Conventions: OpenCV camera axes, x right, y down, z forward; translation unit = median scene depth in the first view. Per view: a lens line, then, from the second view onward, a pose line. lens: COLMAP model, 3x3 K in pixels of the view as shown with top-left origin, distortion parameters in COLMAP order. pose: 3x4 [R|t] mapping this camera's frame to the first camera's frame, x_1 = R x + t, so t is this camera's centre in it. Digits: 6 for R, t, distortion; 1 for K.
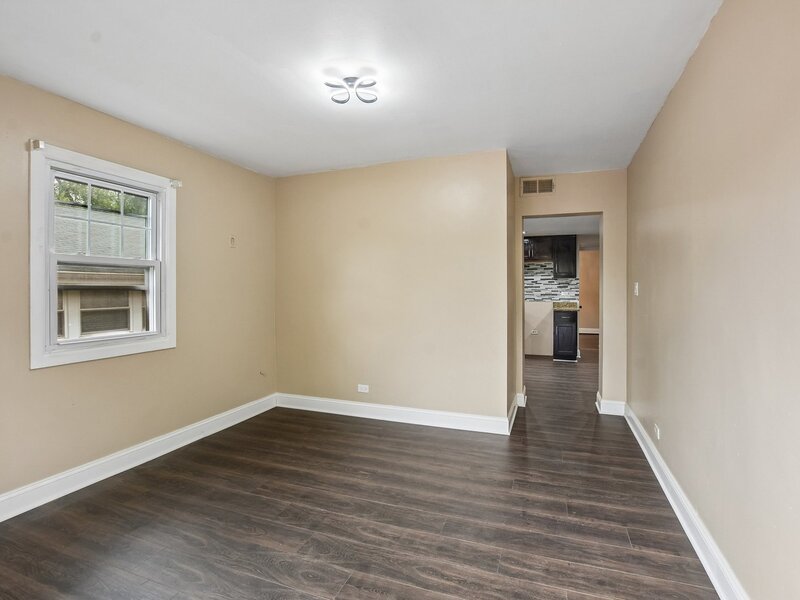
lens RADIAL K [[403.2, 0, 398.6], [0, 403.2, 294.8], [0, 0, 1]] dist [-0.028192, 0.000409]
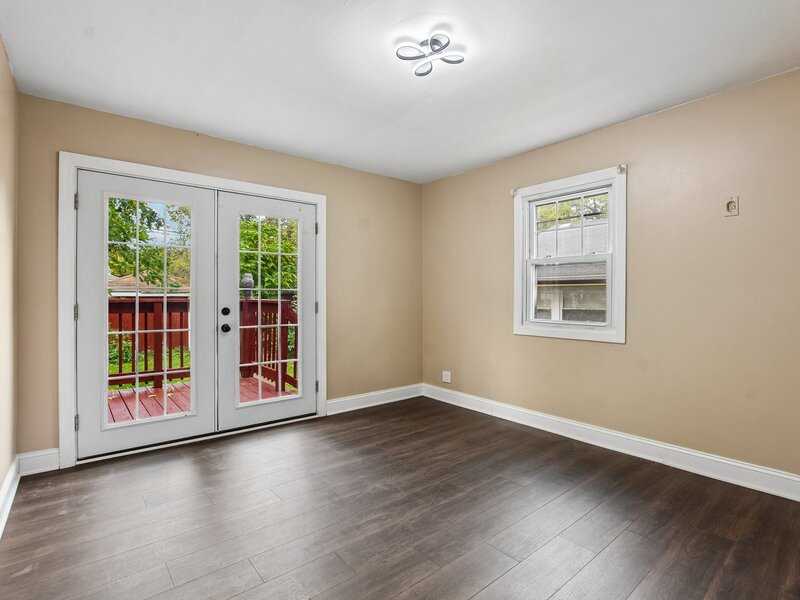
lens RADIAL K [[400.7, 0, 400.4], [0, 400.7, 297.3], [0, 0, 1]] dist [-0.023482, -0.000272]
pose [[-0.500424, -0.000127, -0.865781, 0.646076], [-0.014983, 0.999851, 0.008514, 0.030857], [0.865651, 0.017233, -0.500351, 1.289261]]
